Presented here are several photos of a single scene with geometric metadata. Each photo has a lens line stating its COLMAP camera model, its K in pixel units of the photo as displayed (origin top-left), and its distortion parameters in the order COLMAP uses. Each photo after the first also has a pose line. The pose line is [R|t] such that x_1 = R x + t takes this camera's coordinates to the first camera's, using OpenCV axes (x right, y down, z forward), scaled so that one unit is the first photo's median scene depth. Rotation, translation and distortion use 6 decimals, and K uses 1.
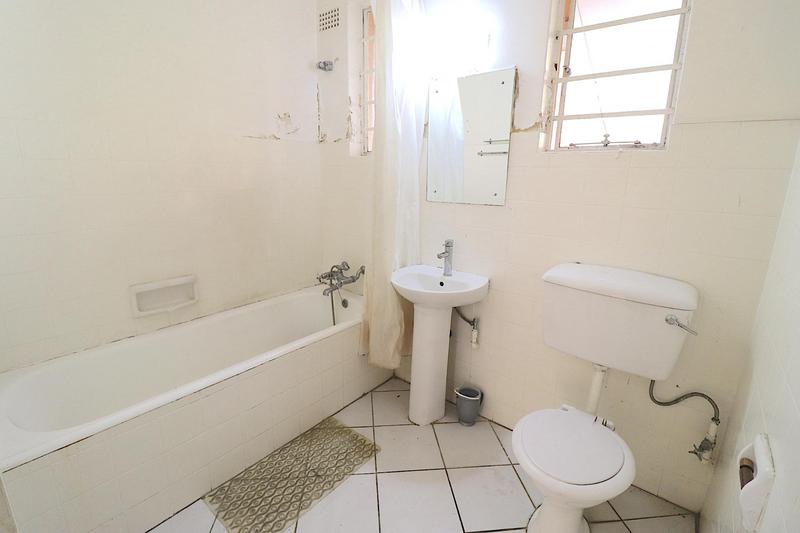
lens RADIAL K [[375.8, 0, 396.2], [0, 375.8, 261.8], [0, 0, 1]] dist [-0.001966, -0.000374]
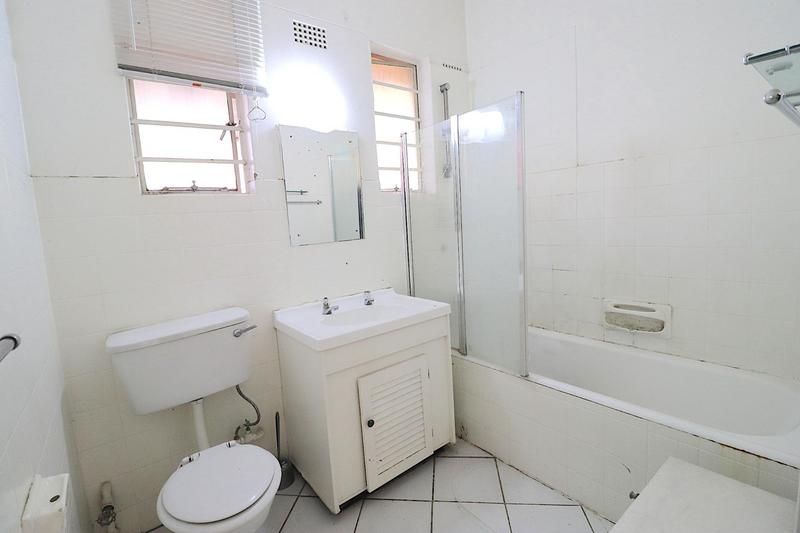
lens RADIAL K [[375.8, 0, 396.2], [0, 375.8, 261.8], [0, 0, 1]] dist [-0.001966, -0.000374]
pose [[0.227937, -0.171128, 0.958520, -0.900387], [0.279436, 0.954519, 0.103964, -0.185342], [-0.932717, 0.244148, 0.265389, 0.653315]]
